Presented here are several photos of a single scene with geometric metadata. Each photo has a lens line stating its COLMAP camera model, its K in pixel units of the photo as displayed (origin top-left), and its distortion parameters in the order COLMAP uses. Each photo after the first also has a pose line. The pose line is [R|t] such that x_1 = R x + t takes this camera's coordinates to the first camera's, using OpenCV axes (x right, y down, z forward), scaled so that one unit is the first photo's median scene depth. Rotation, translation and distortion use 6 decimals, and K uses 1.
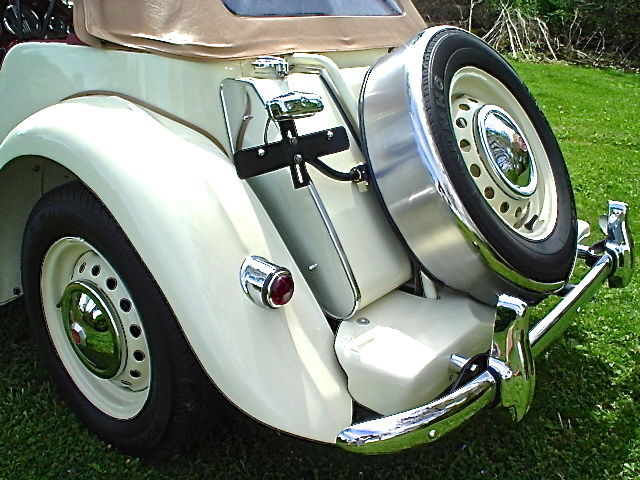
lens RADIAL K [[624.3, 0, 320.0], [0, 624.3, 240.0], [0, 0, 1]] dist [-0.128672, 0.116193]
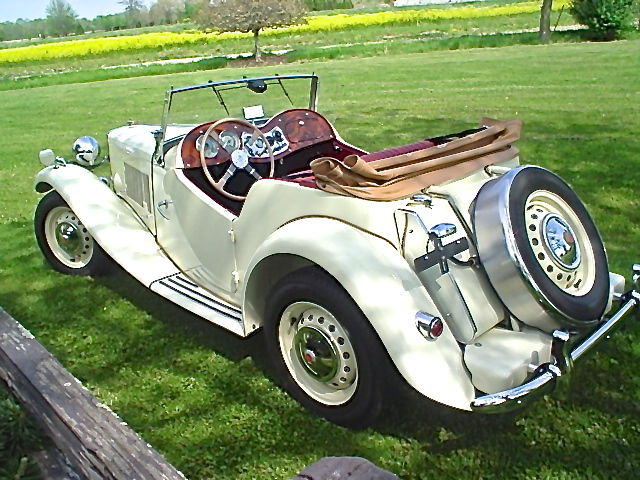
lens RADIAL K [[624.3, 0, 320.0], [0, 624.3, 240.0], [0, 0, 1]] dist [-0.128672, 0.116193]
pose [[0.992233, -0.017567, -0.123144, -0.154035], [0.013785, 0.999409, -0.031500, -0.117772], [0.123624, 0.029557, 0.991889, -0.806549]]
